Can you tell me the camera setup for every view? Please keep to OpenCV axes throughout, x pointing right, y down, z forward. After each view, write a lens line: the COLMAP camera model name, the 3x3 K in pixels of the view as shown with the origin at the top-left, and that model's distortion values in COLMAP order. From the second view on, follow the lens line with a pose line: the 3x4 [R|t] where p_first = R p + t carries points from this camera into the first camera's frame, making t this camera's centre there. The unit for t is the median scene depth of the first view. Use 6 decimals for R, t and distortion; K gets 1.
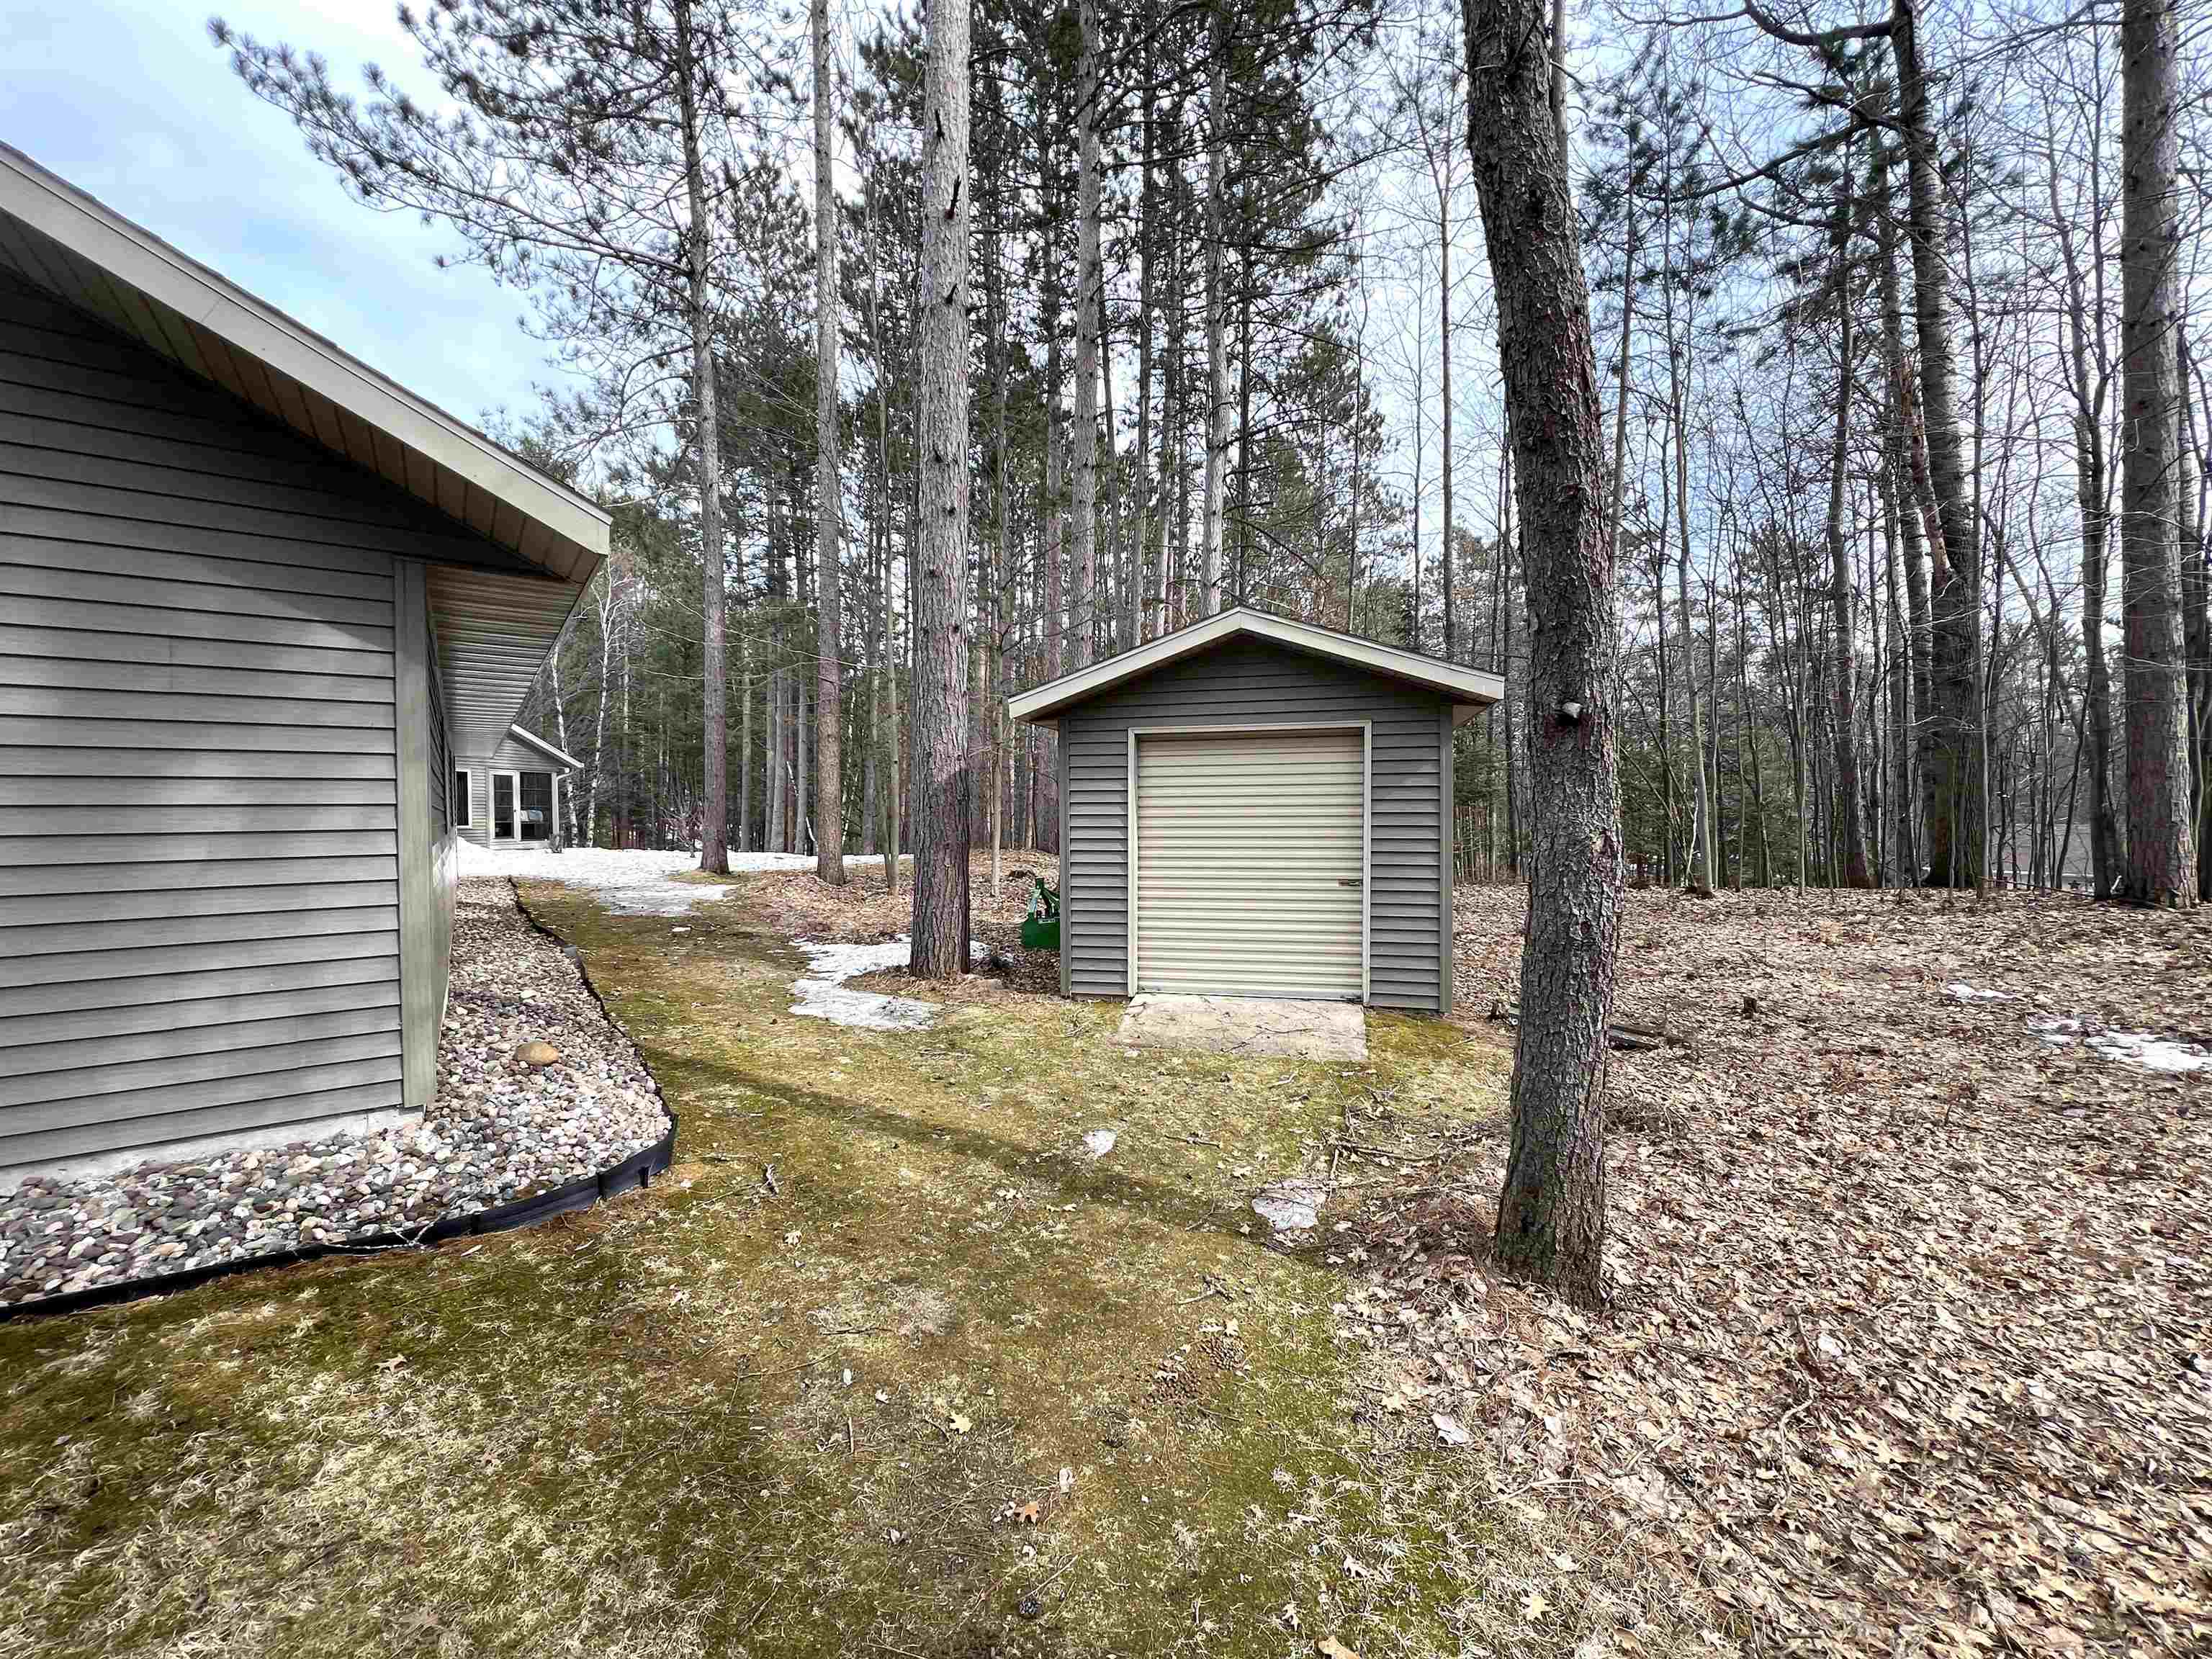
lens RADIAL K [[905.4, 0, 1107.1], [0, 905.4, 824.3], [0, 0, 1]] dist [-0.003235, 0.000893]
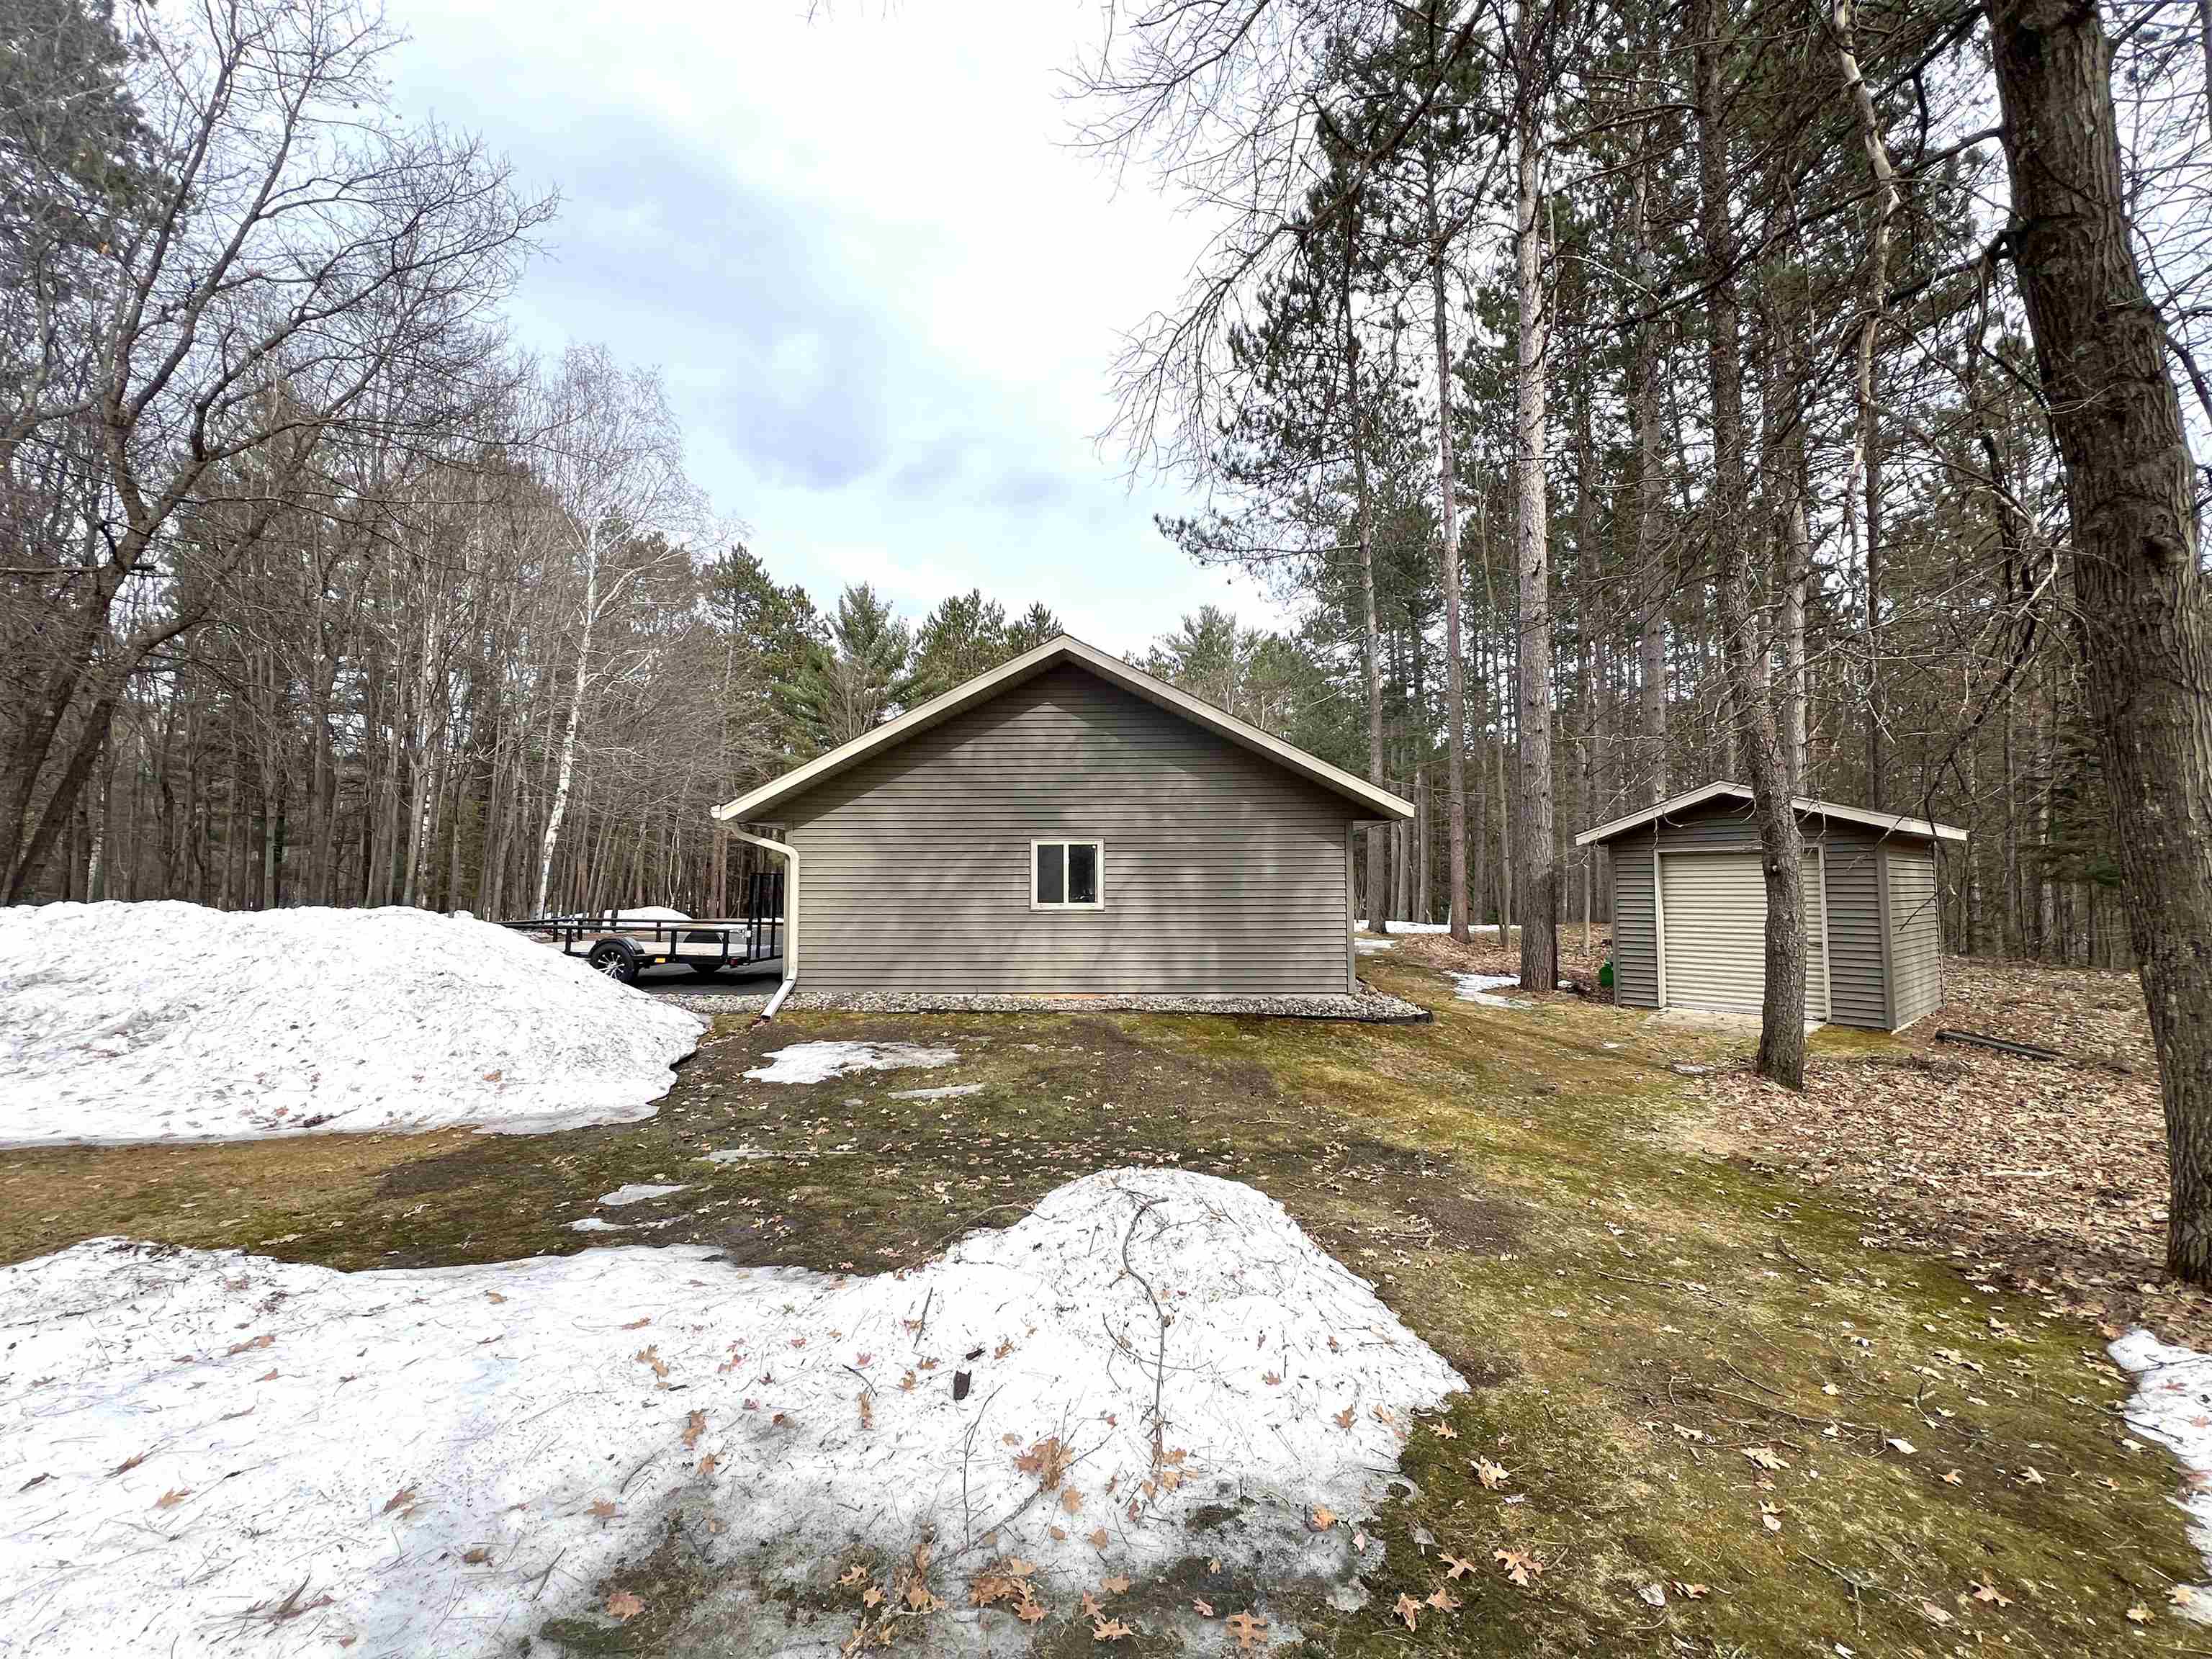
lens RADIAL K [[905.4, 0, 1099.9], [0, 905.4, 831.4], [0, 0, 1]] dist [-0.003235, 0.000893]
pose [[0.798750, -0.031301, -0.600848, 0.157453], [-0.013593, 0.997452, -0.070032, -0.004815], [0.601509, 0.064106, 0.796289, -0.732423]]
